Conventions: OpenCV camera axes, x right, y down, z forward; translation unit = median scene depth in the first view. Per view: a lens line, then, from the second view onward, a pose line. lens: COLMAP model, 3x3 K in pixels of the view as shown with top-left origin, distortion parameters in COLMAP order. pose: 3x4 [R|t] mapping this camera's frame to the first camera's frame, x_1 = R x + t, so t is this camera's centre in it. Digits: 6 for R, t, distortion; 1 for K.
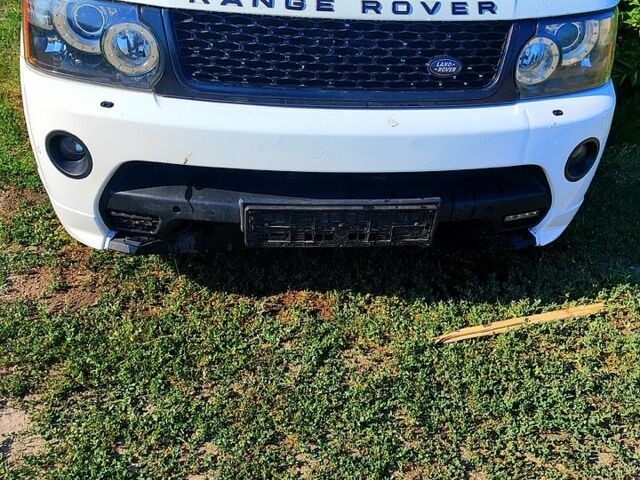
lens RADIAL K [[623.6, 0, 320.0], [0, 623.6, 240.0], [0, 0, 1]] dist [0.062892, -0.135937]
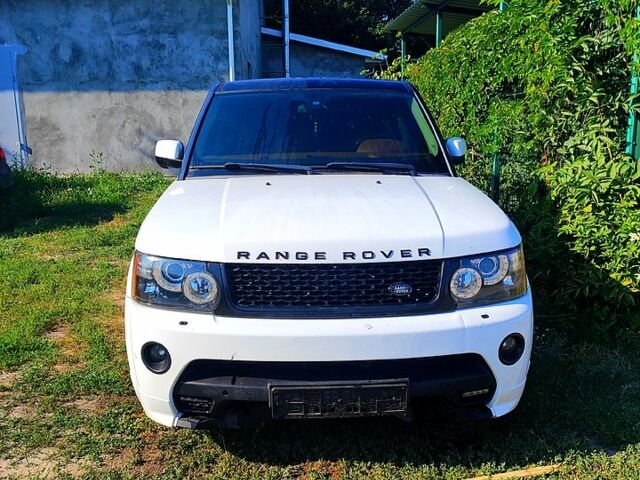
lens RADIAL K [[623.6, 0, 320.0], [0, 623.6, 240.0], [0, 0, 1]] dist [0.062892, -0.135937]
pose [[0.996460, -0.051744, -0.066256, 0.101826], [0.025322, 0.936269, -0.350369, 0.130879], [0.080163, 0.347451, 0.934265, -0.451263]]
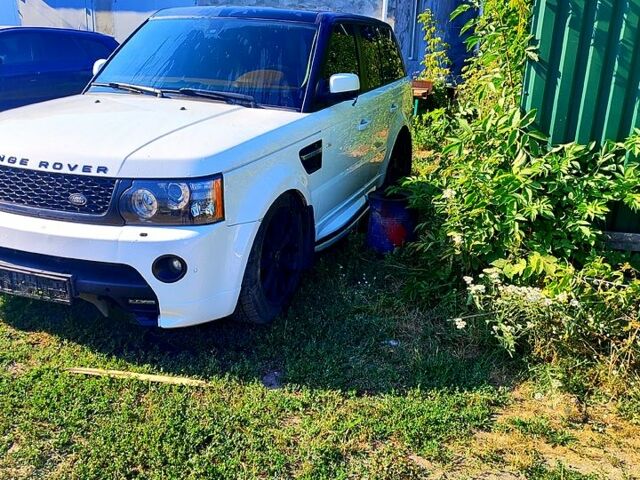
lens RADIAL K [[623.6, 0, 320.0], [0, 623.6, 240.0], [0, 0, 1]] dist [0.062892, -0.135937]
pose [[0.883418, 0.105712, -0.456505, 1.501593], [-0.234760, 0.942985, -0.235937, 0.082059], [0.405536, 0.315600, 0.857868, -0.187688]]
